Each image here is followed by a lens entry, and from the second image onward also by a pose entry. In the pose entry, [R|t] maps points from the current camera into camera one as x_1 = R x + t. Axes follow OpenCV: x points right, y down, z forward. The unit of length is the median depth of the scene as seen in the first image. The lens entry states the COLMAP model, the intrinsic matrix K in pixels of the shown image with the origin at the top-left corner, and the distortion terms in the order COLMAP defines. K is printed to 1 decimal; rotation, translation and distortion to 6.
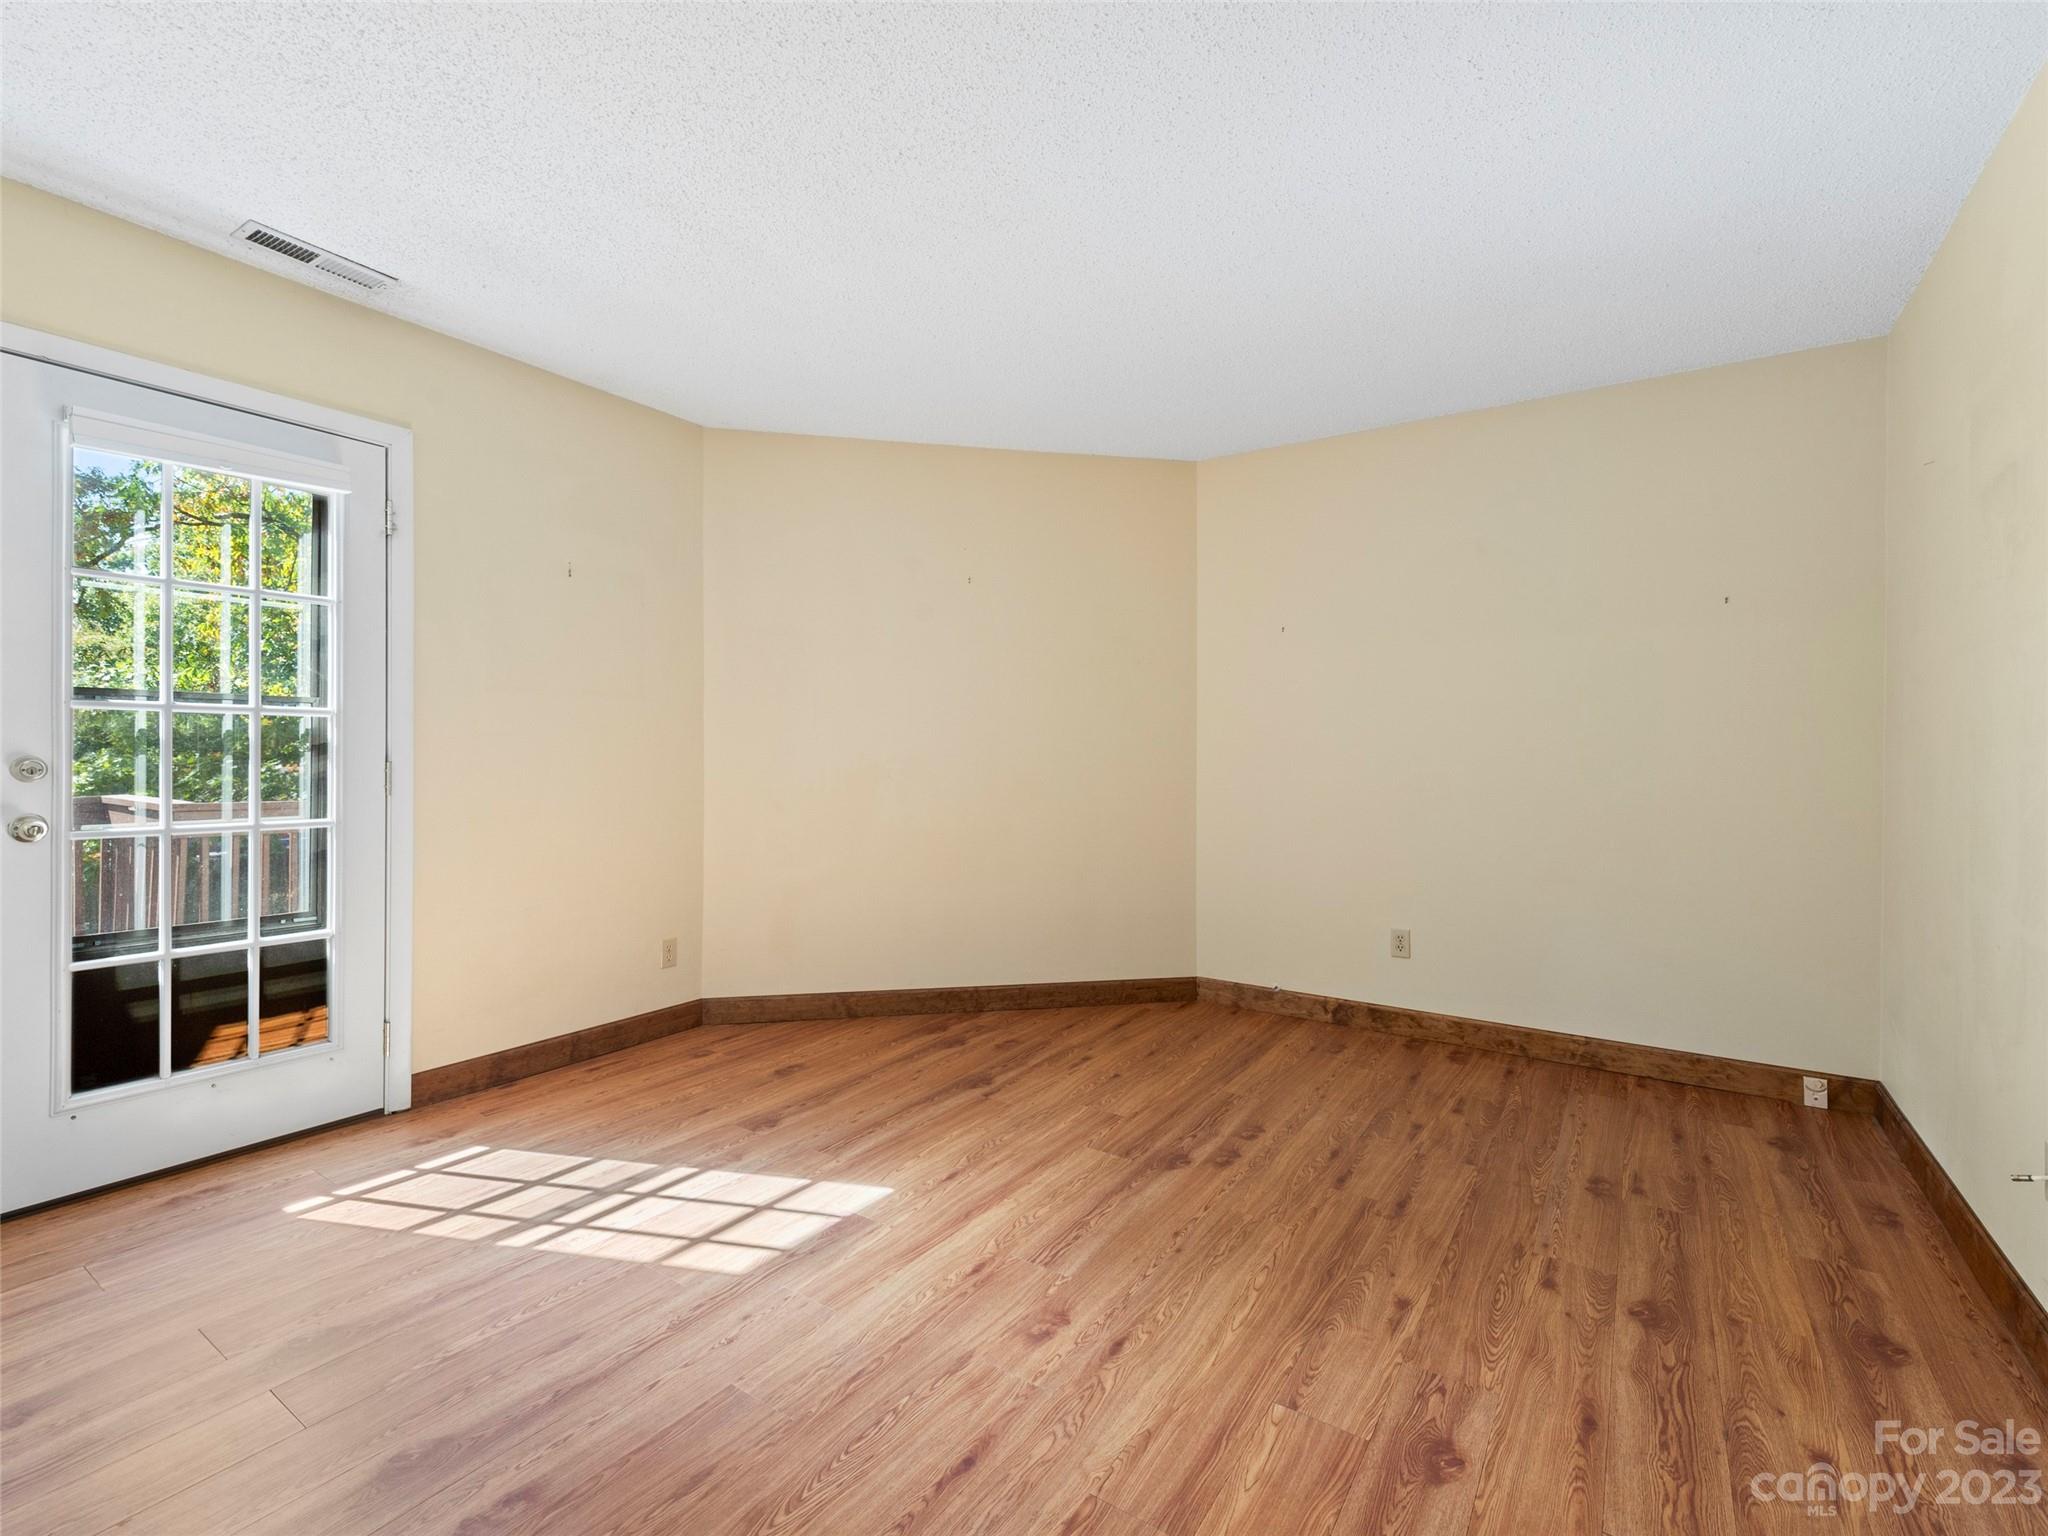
lens RADIAL K [[894.2, 0, 1023.1], [0, 894.2, 762.7], [0, 0, 1]] dist [0.017659, -0.007755]
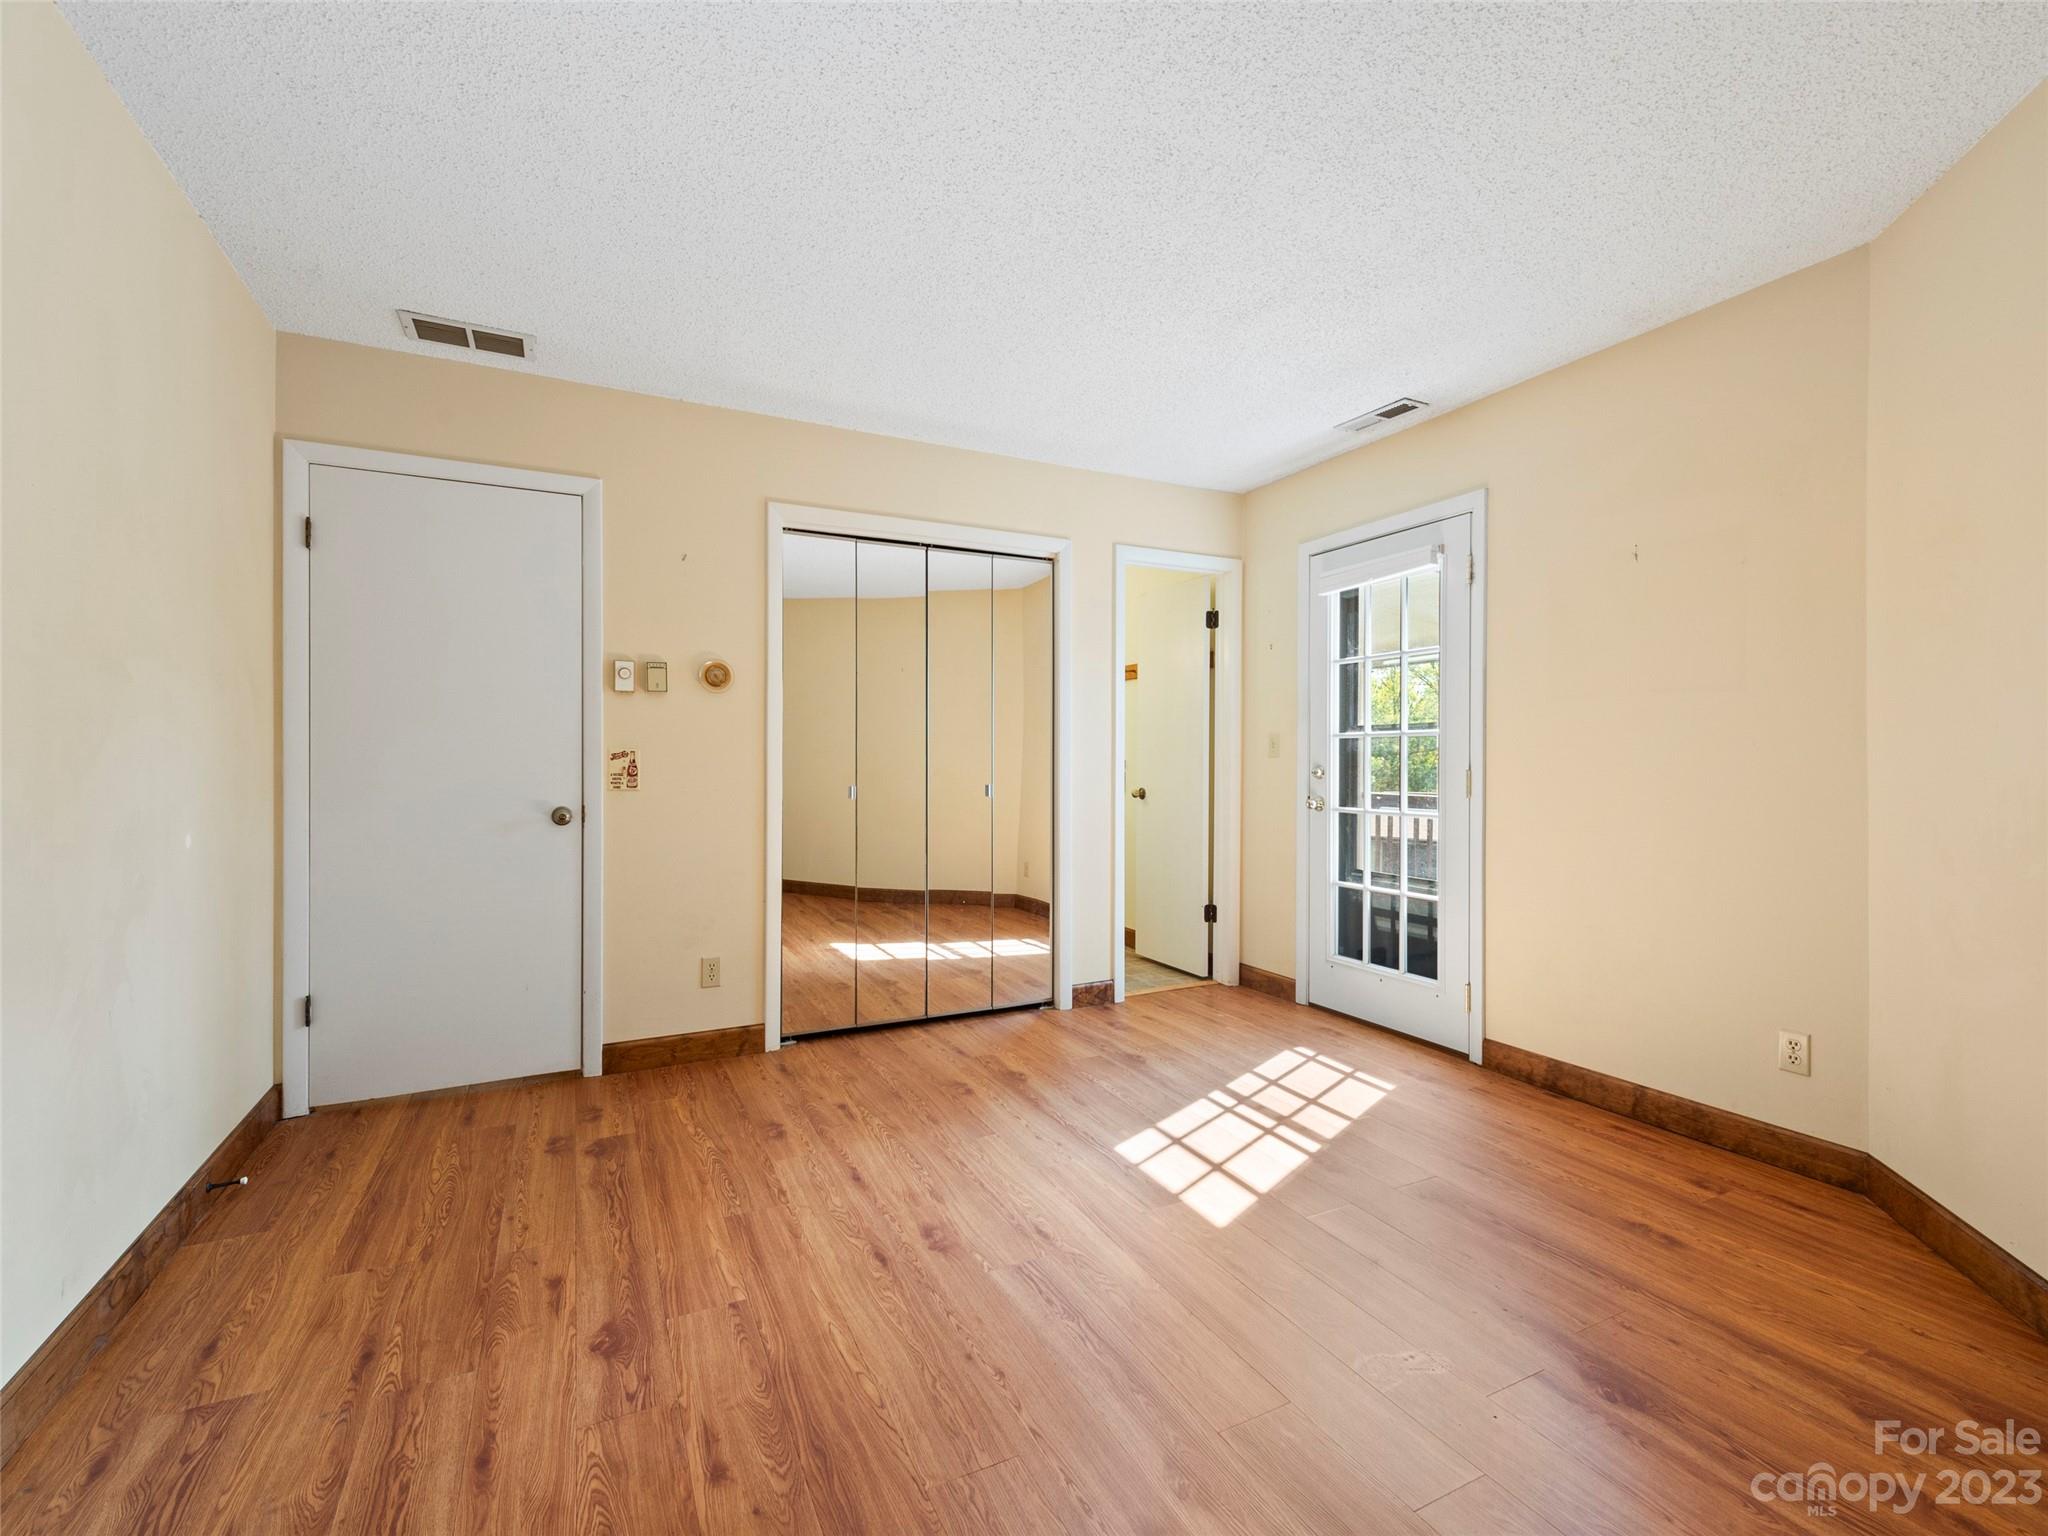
lens RADIAL K [[894.2, 0, 1023.1], [0, 894.2, 762.7], [0, 0, 1]] dist [0.017659, -0.007755]
pose [[-0.480268, -0.004581, -0.877110, 0.973807], [-0.012841, 0.999916, 0.001809, -0.007181], [0.877028, 0.012132, -0.480287, 1.591303]]
